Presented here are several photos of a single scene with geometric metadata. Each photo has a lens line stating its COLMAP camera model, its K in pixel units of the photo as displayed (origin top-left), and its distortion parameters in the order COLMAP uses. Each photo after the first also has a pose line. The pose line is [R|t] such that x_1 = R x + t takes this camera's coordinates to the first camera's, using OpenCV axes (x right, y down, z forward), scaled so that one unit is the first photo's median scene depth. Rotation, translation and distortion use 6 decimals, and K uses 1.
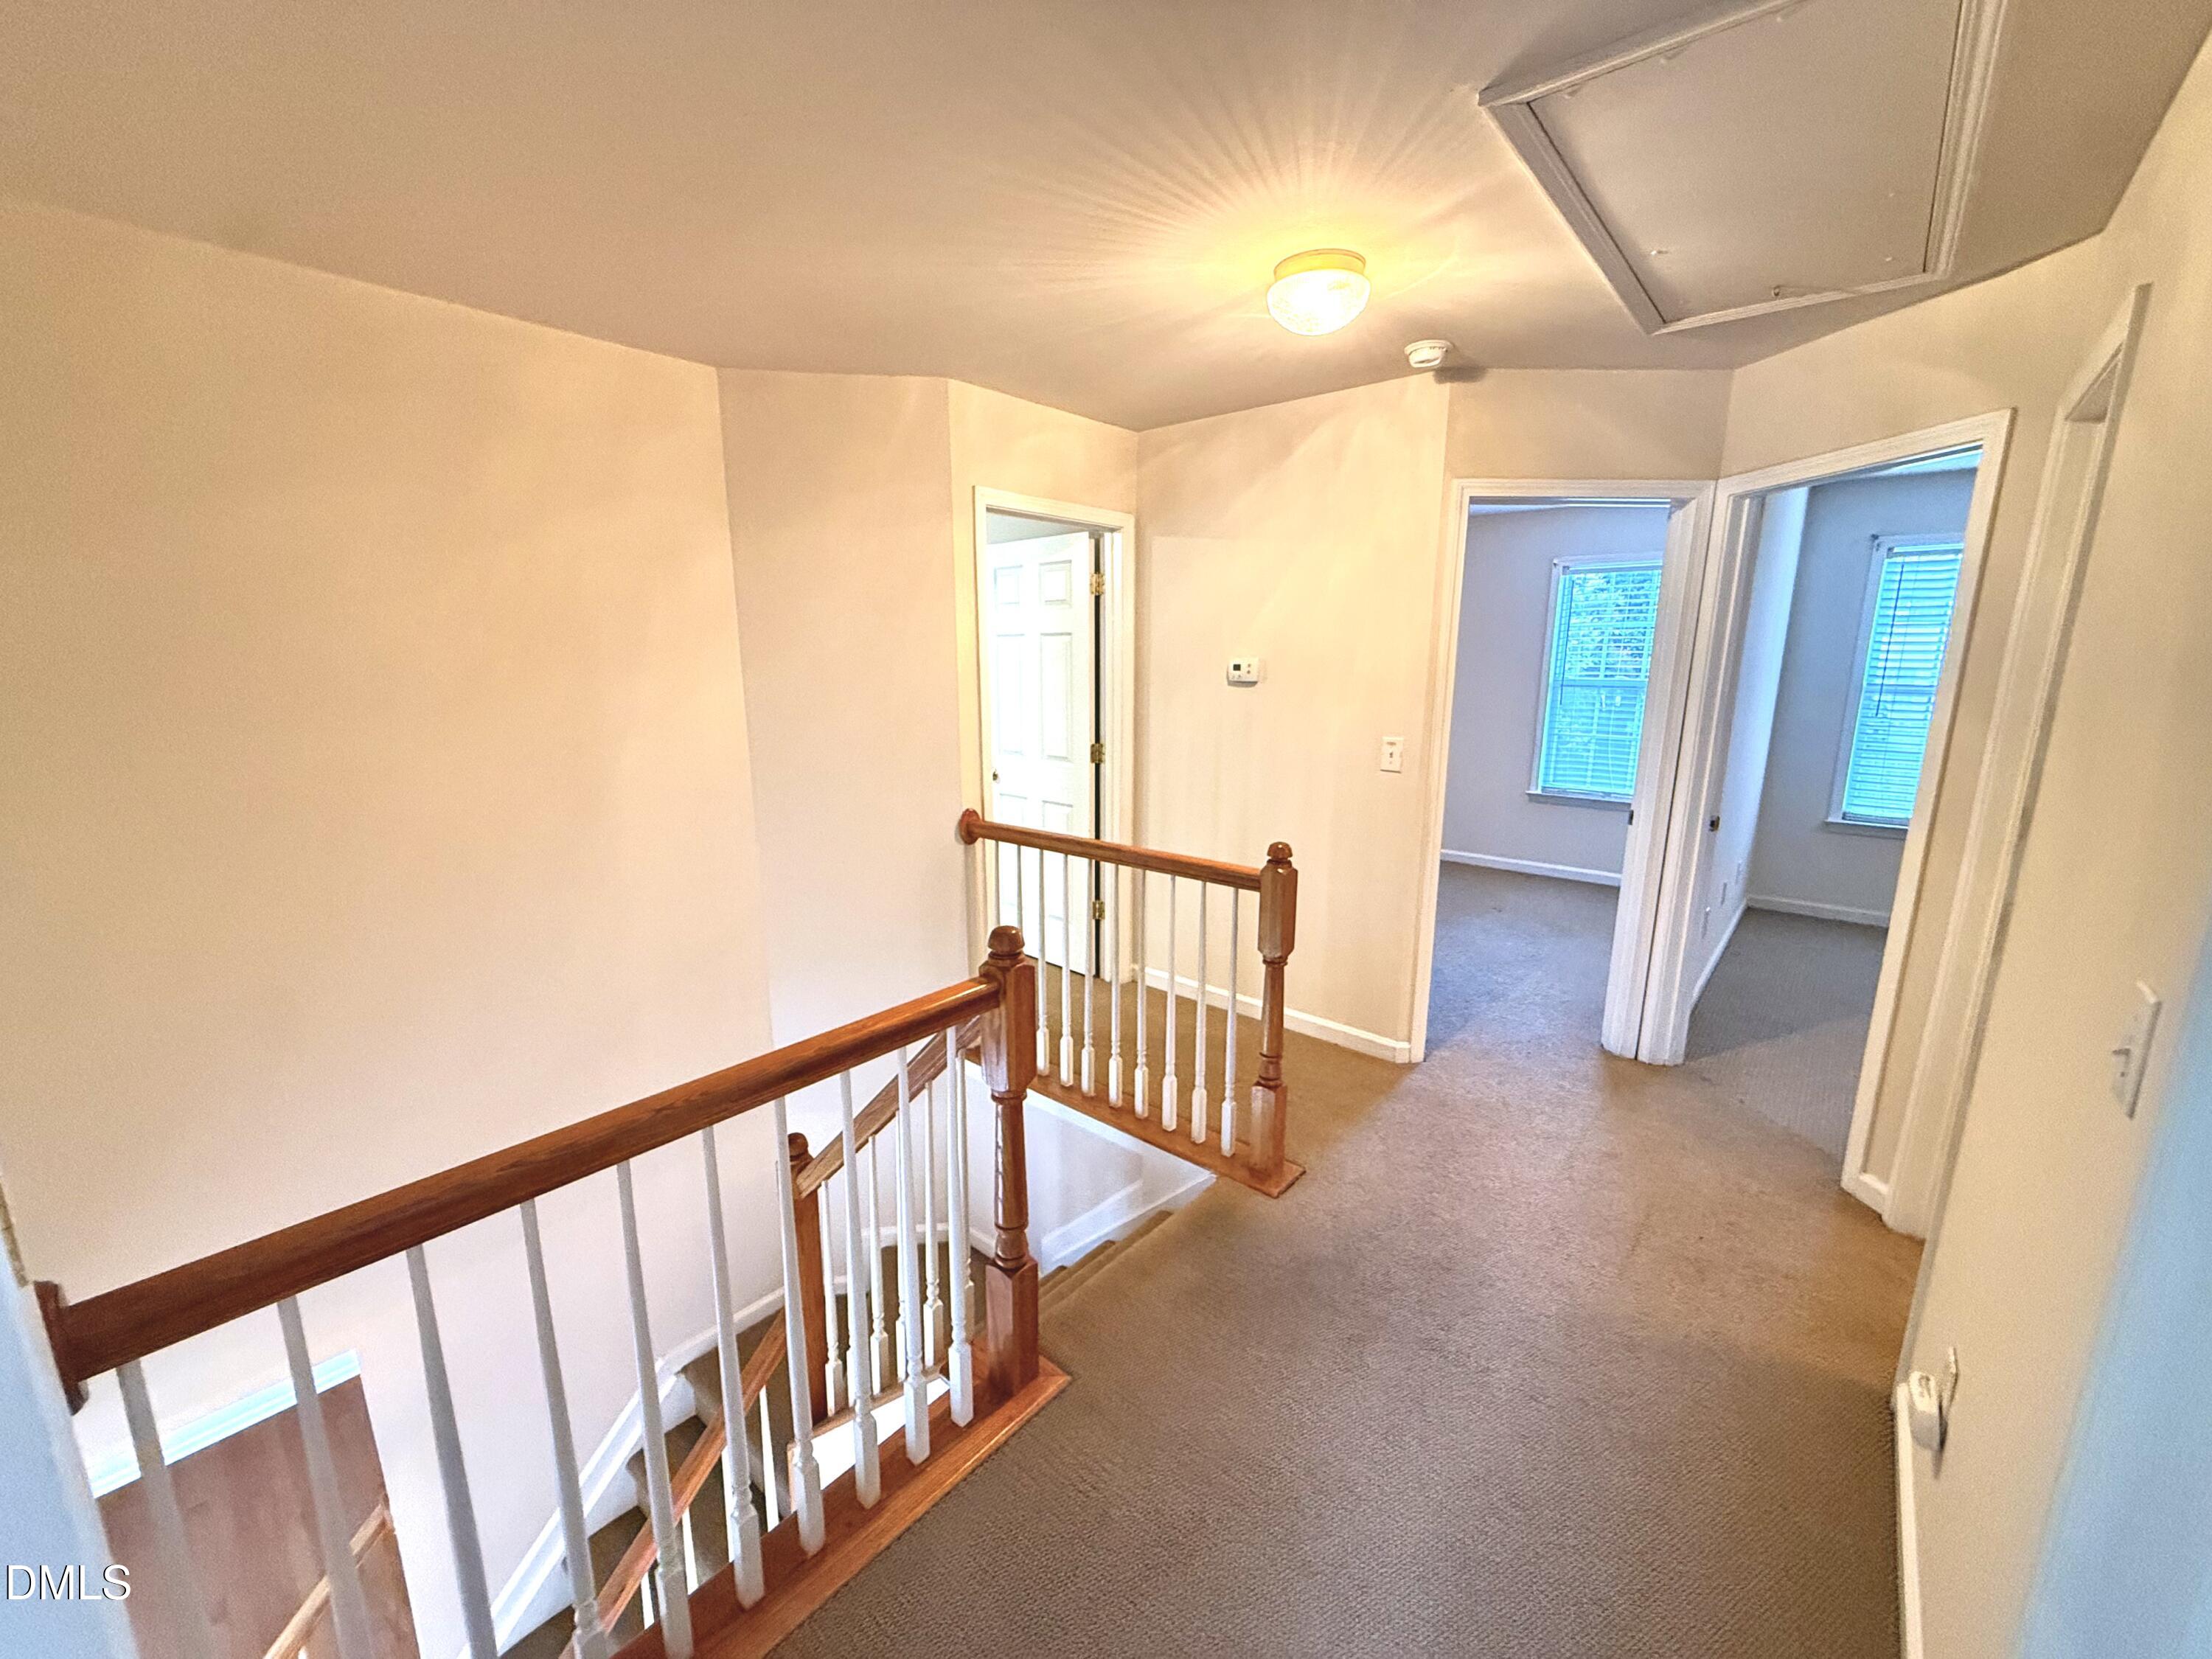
lens RADIAL K [[881.2, 0, 1111.6], [0, 881.2, 834.7], [0, 0, 1]] dist [-0.002806, 0.000661]
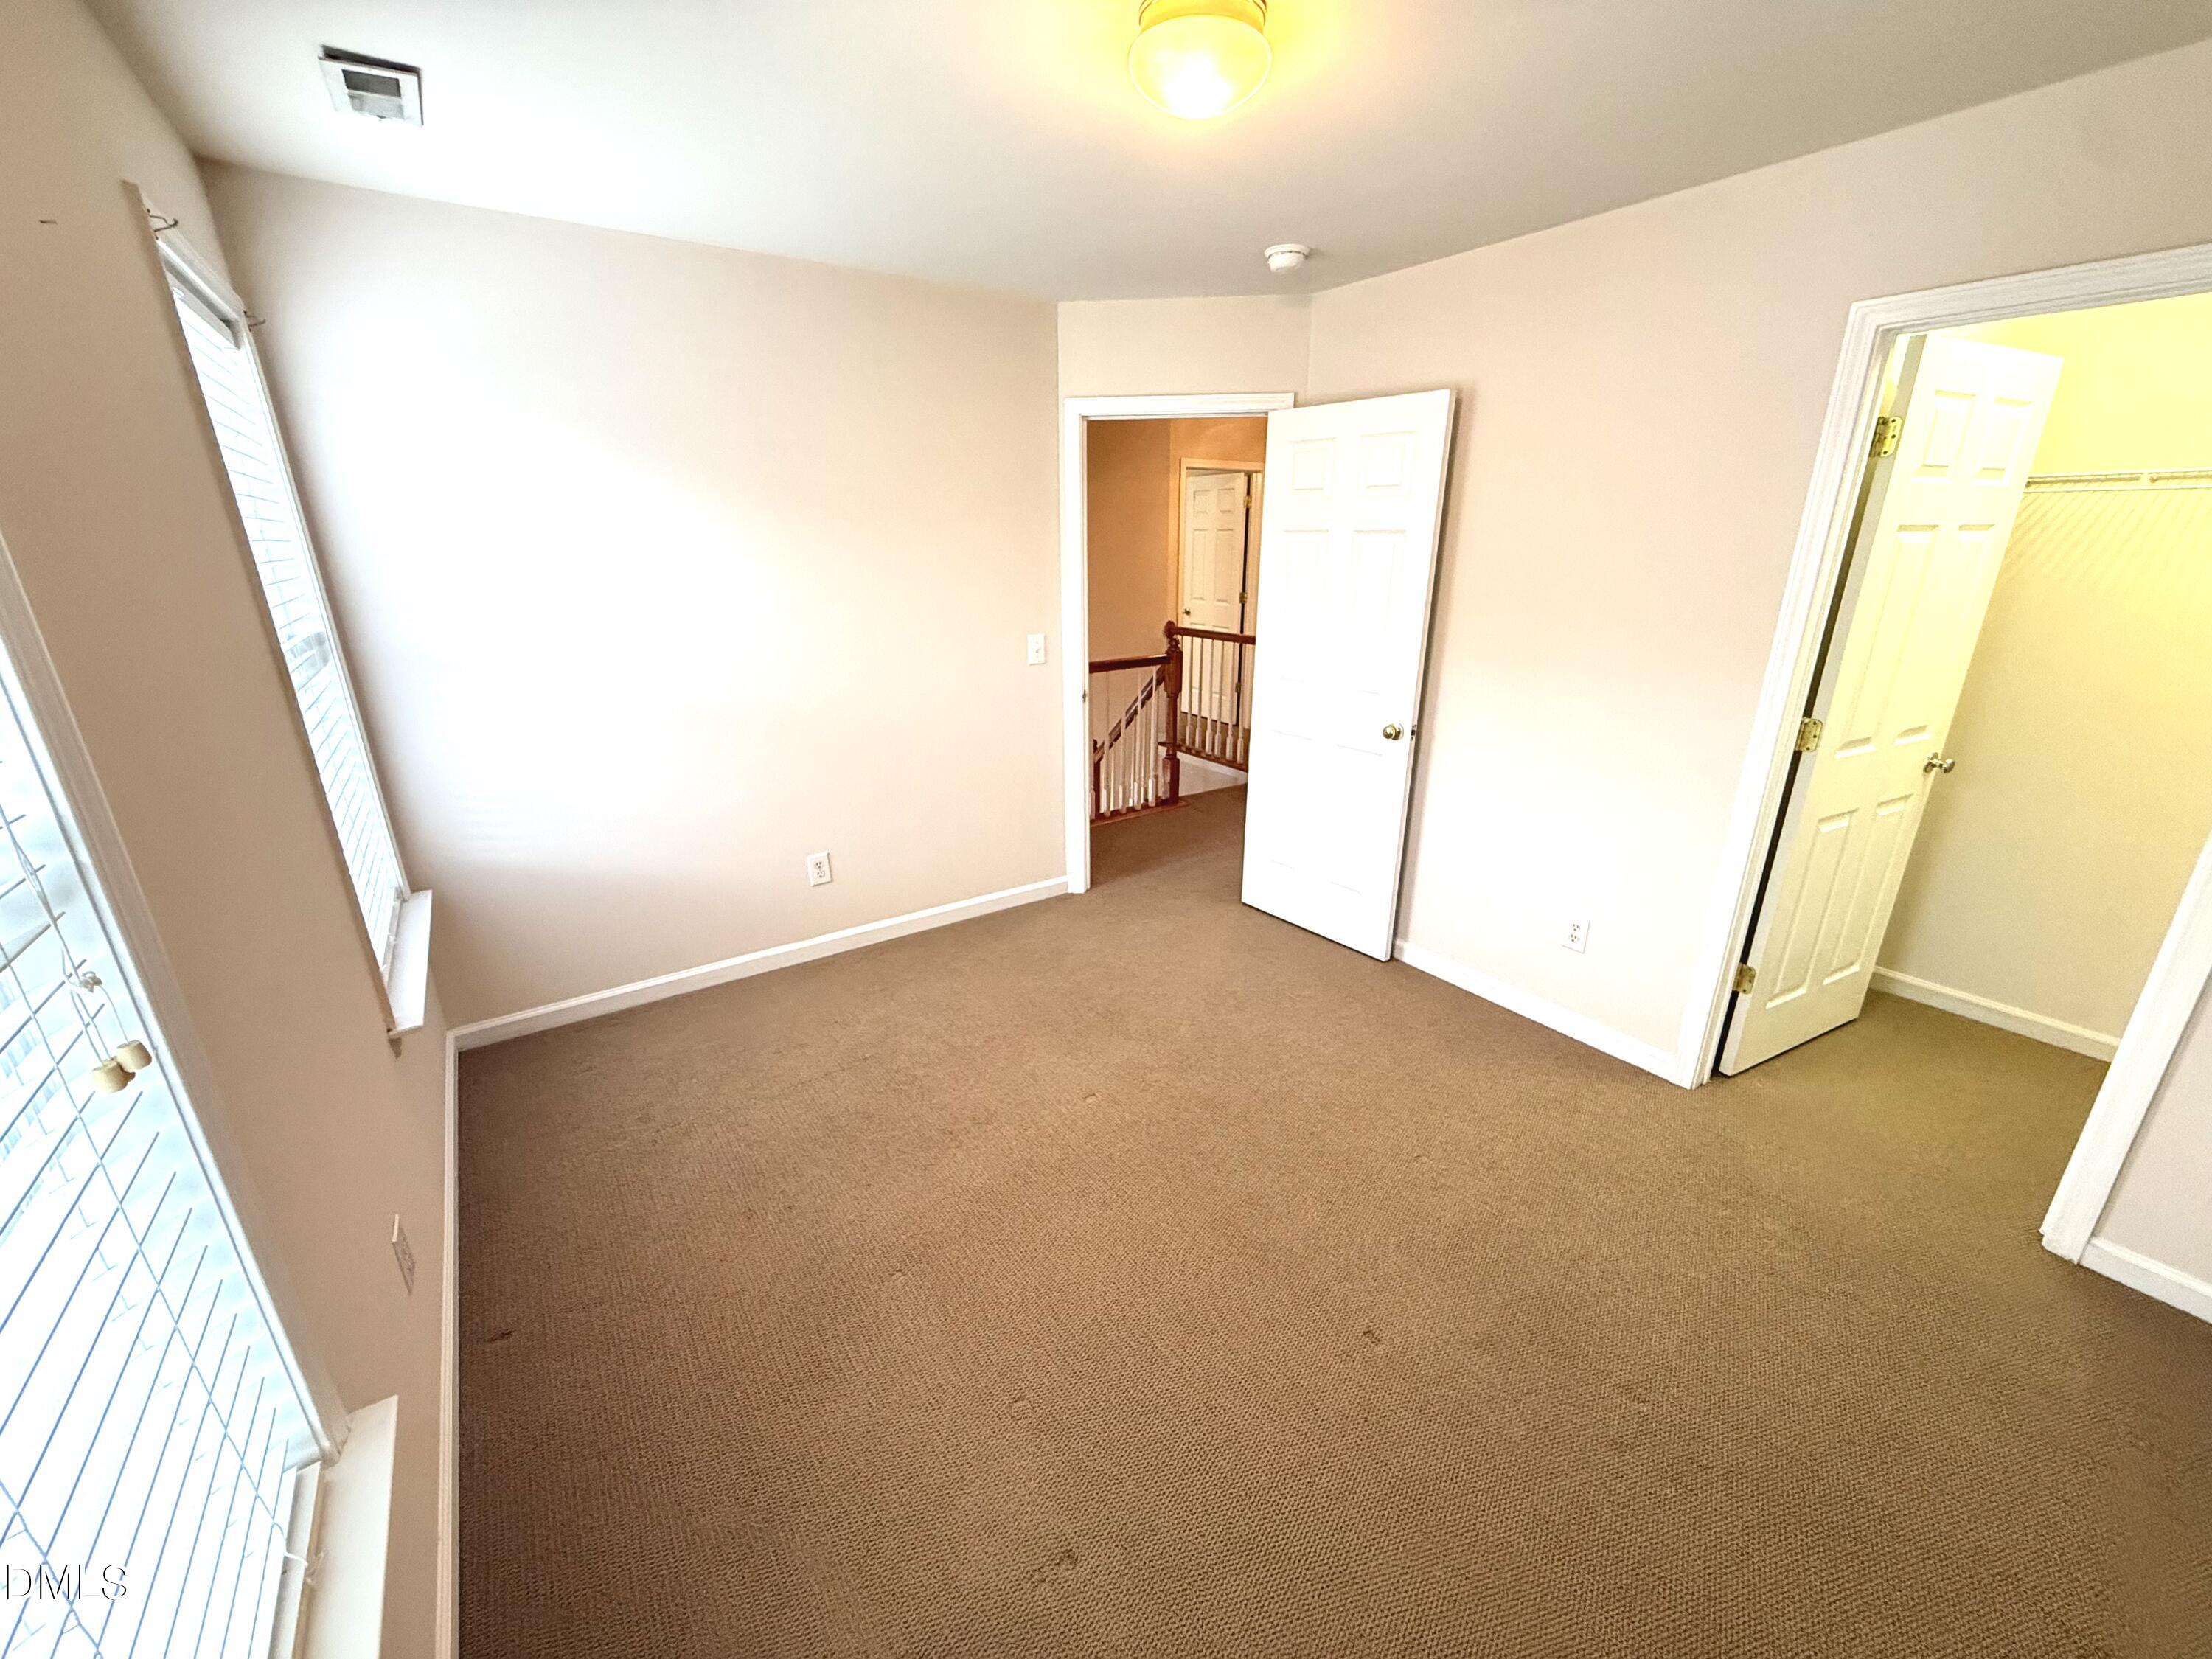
lens RADIAL K [[881.2, 0, 1100.9], [0, 881.2, 835.3], [0, 0, 1]] dist [-0.002806, 0.000661]
pose [[0.967410, 0.079090, -0.240548, 0.208347], [-0.047591, 0.989831, 0.134053, 0.191427], [0.248704, -0.118237, 0.961336, -1.035646]]
